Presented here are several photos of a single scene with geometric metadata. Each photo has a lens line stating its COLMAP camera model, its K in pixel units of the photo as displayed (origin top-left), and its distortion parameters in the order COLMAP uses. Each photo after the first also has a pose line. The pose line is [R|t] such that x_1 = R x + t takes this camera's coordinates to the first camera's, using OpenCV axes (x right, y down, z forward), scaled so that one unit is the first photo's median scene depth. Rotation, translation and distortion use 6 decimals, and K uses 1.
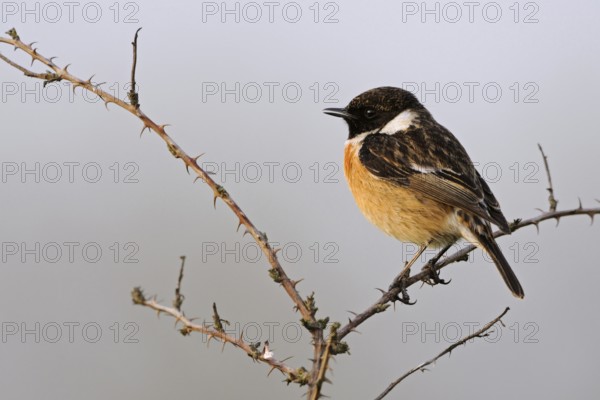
lens RADIAL K [[268.5, 0, 300.0], [0, 268.5, 200.0], [0, 0, 1]] dist [-0.000188, -0.000043]
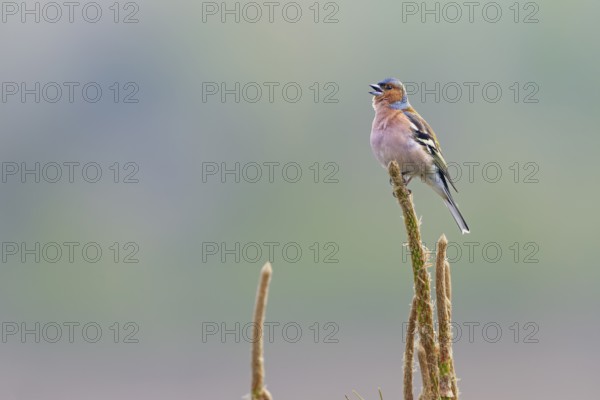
lens RADIAL K [[268.5, 0, 300.0], [0, 268.5, 200.0], [0, 0, 1]] dist [-0.000188, -0.000043]
pose [[1.000000, -0.000063, -0.000012, -0.000112], [0.000063, 1.000000, 0.000396, 0.595486], [0.000012, -0.000396, 1.000000, -0.000365]]
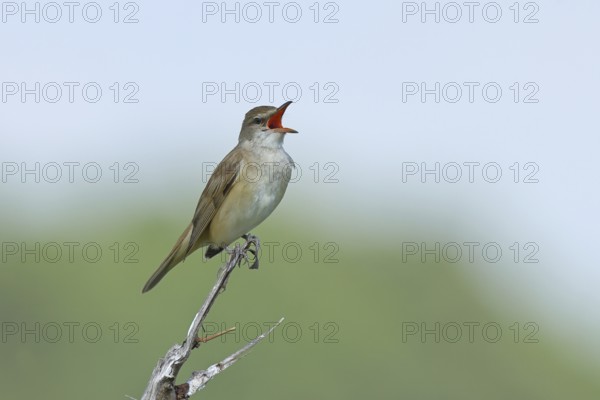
lens RADIAL K [[268.5, 0, 300.0], [0, 268.5, 200.0], [0, 0, 1]] dist [-0.000188, -0.000043]
pose [[1.000000, -0.000319, -0.000184, 0.000073], [0.000319, 1.000000, 0.000180, 0.299542], [0.000184, -0.000181, 1.000000, -0.000090]]
